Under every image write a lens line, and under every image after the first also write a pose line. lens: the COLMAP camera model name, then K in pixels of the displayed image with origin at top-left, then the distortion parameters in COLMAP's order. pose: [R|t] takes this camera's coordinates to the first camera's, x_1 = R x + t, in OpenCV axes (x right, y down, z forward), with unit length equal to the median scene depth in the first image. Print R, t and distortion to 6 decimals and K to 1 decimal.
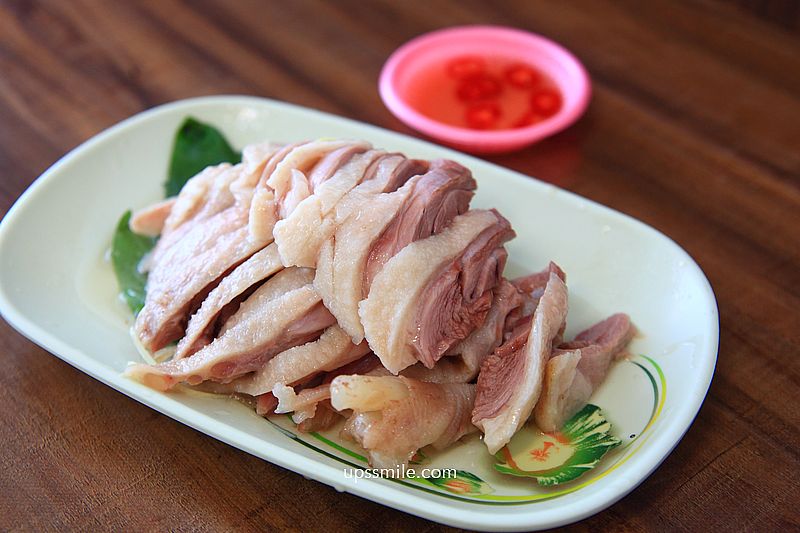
lens RADIAL K [[1225.8, 0, 400.0], [0, 1225.8, 266.5], [0, 0, 1]] dist [0.008781, 0.019737]
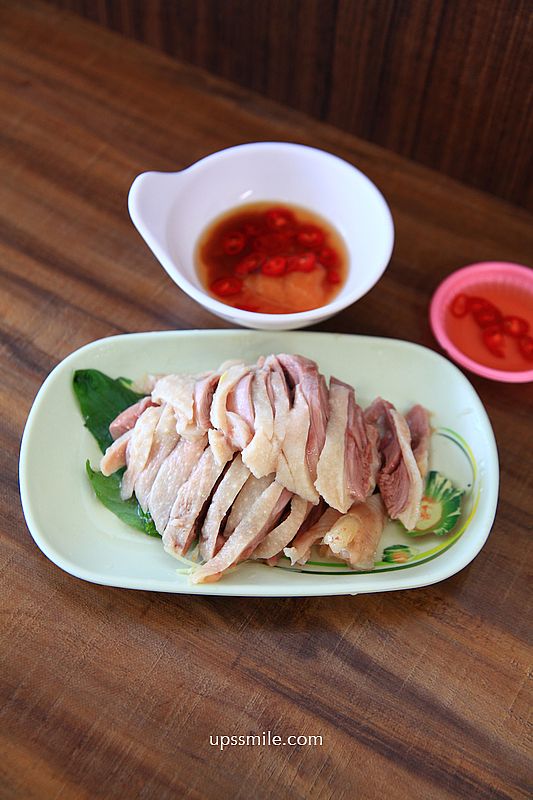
lens RADIAL K [[1225.8, 0, 266.5], [0, 1225.8, 400.0], [0, 0, 1]] dist [0.008781, 0.019737]
pose [[0.859466, -0.395718, 0.323613, -0.560670], [0.280038, 0.894084, 0.349560, -0.645330], [-0.427664, -0.209811, 0.879251, -0.375493]]
